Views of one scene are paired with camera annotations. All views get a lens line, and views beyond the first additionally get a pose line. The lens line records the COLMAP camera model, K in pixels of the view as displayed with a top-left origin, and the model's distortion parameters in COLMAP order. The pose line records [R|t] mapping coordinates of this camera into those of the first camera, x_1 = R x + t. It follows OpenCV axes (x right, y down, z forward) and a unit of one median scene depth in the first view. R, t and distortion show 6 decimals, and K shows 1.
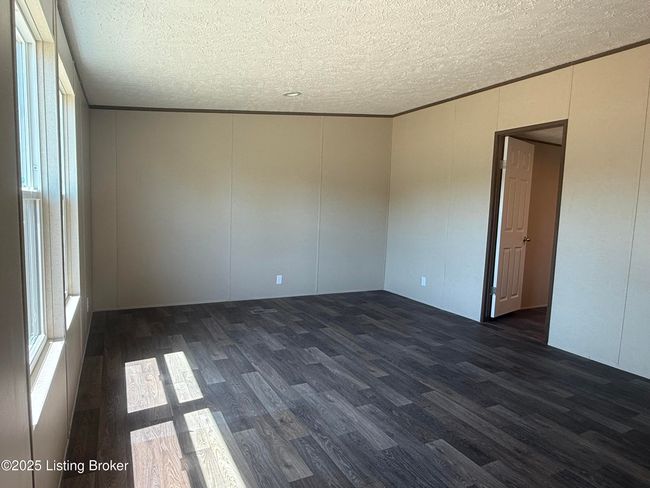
lens RADIAL K [[401.5, 0, 325.0], [0, 401.5, 244.0], [0, 0, 1]] dist [-0.001050, 0.002104]
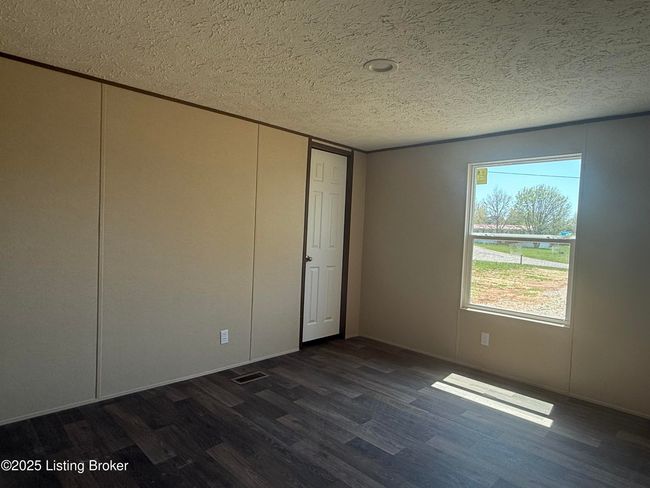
lens RADIAL K [[401.5, 0, 325.0], [0, 401.5, 244.0], [0, 0, 1]] dist [-0.001050, 0.002104]
pose [[-0.954203, -0.072513, -0.290240, 0.320678], [-0.107413, 0.988530, 0.106164, -0.139990], [0.279212, 0.132478, -0.951047, 1.719673]]
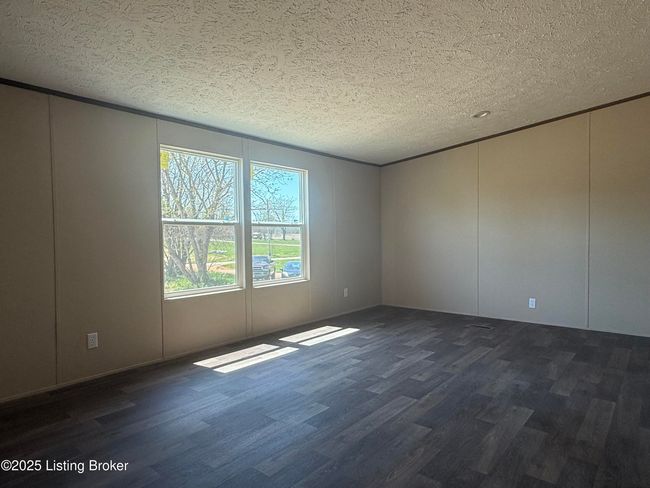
lens RADIAL K [[401.5, 0, 325.0], [0, 401.5, 244.0], [0, 0, 1]] dist [-0.001050, 0.002104]
pose [[0.380815, -0.017378, -0.924488, 0.964348], [-0.059729, 0.997273, -0.043349, 0.038638], [0.922720, 0.071727, 0.378739, 0.348704]]
